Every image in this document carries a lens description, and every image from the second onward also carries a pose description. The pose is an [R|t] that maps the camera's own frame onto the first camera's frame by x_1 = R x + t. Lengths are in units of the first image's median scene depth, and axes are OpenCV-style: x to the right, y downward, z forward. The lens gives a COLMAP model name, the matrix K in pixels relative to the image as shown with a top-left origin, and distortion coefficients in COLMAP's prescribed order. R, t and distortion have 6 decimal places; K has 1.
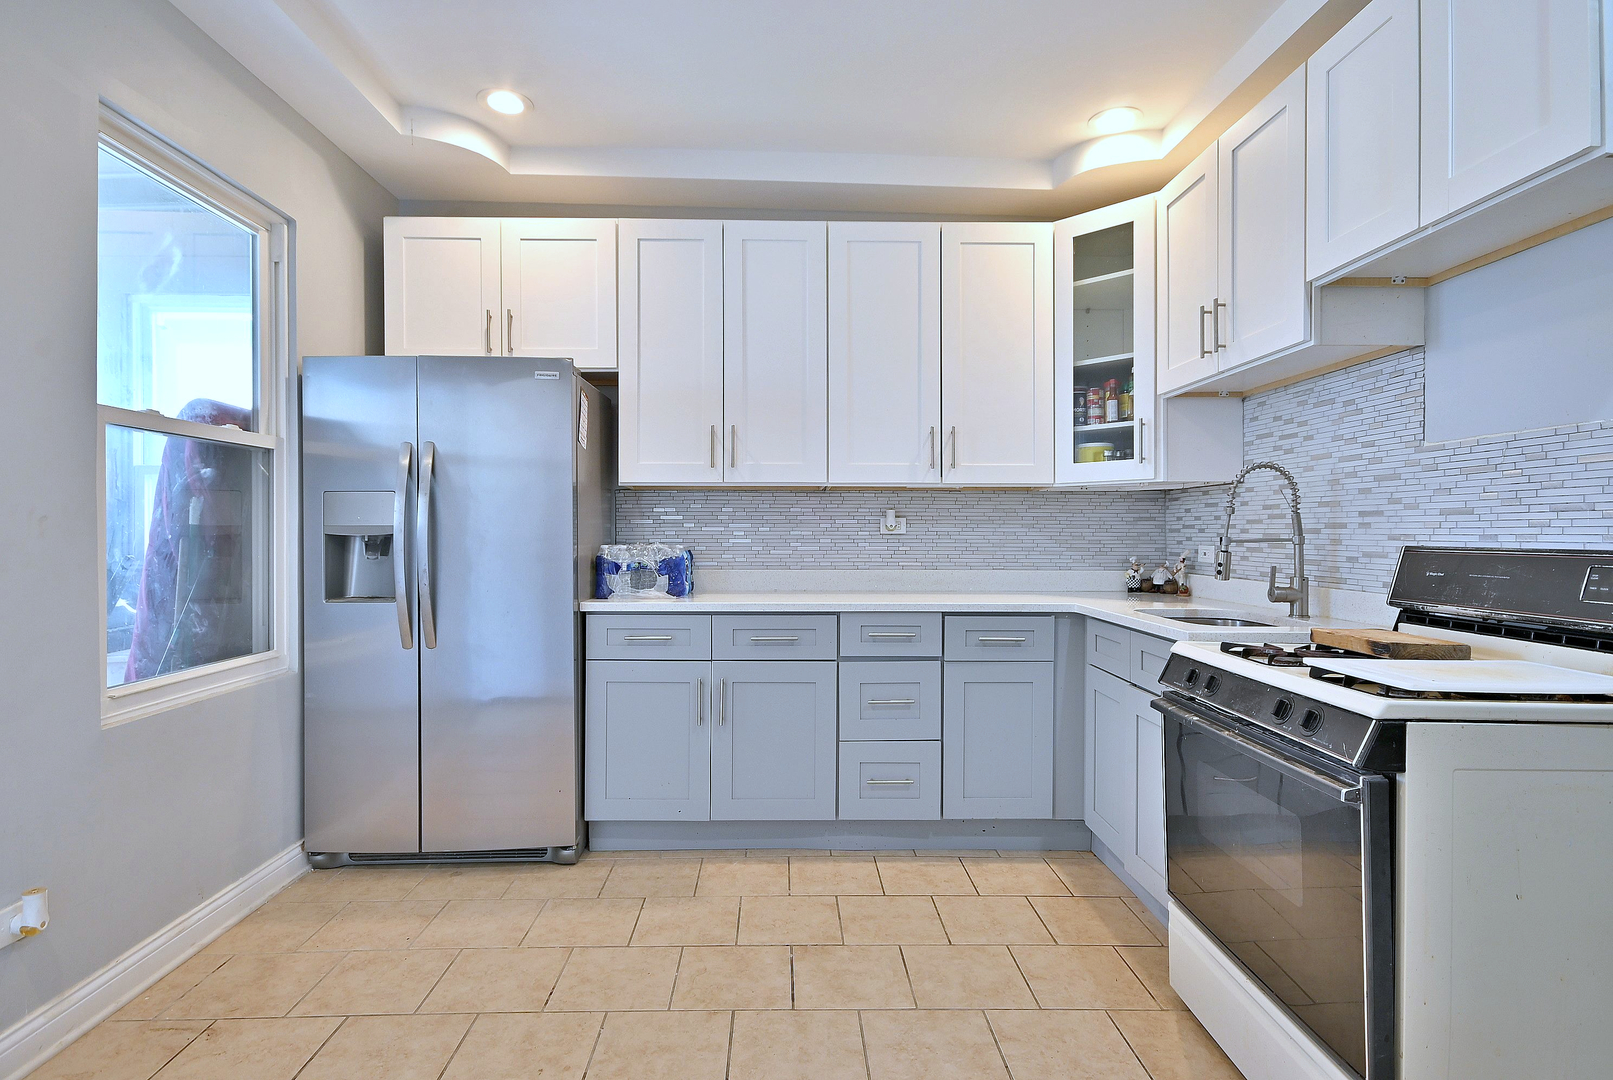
lens RADIAL K [[810.4, 0, 819.1], [0, 810.4, 541.4], [0, 0, 1]] dist [0.001274, 0.001298]
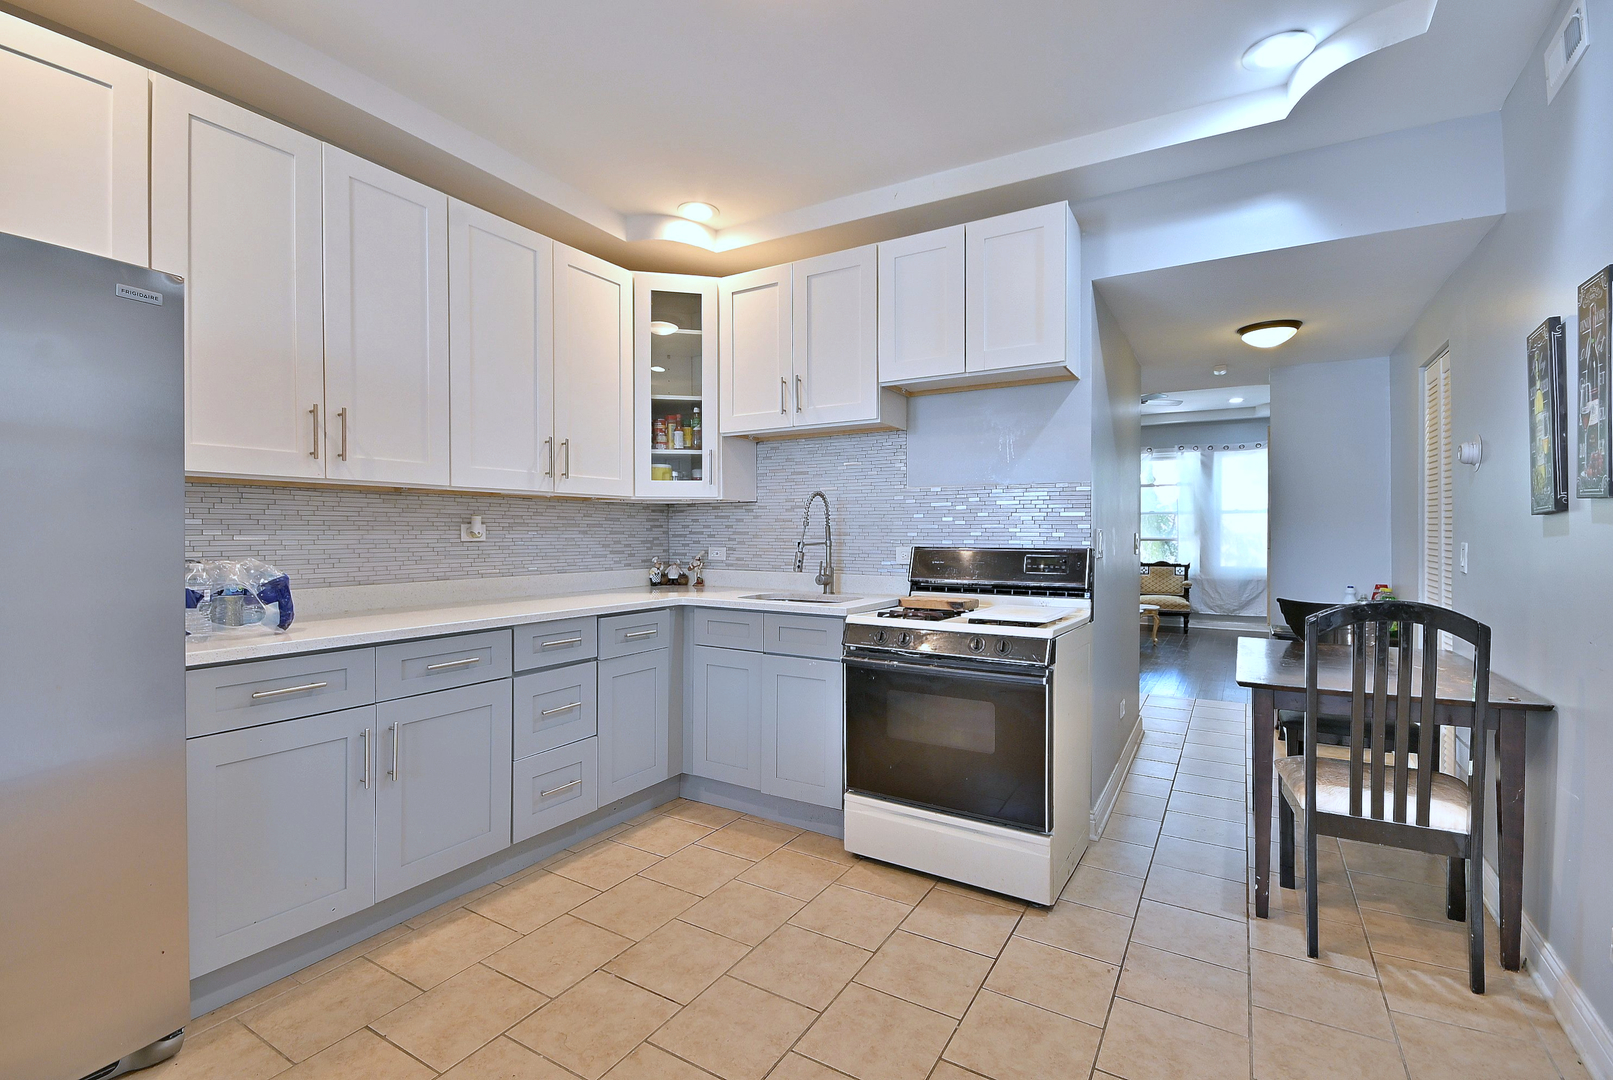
lens RADIAL K [[730.4, 0, 781.5], [0, 730.4, 543.8], [0, 0, 1]] dist [-0.003458, -0.003688]
pose [[0.540758, -0.015909, 0.841028, -0.518255], [0.009434, 0.999873, 0.012847, -0.016099], [-0.841125, 0.000987, 0.540839, 0.276228]]
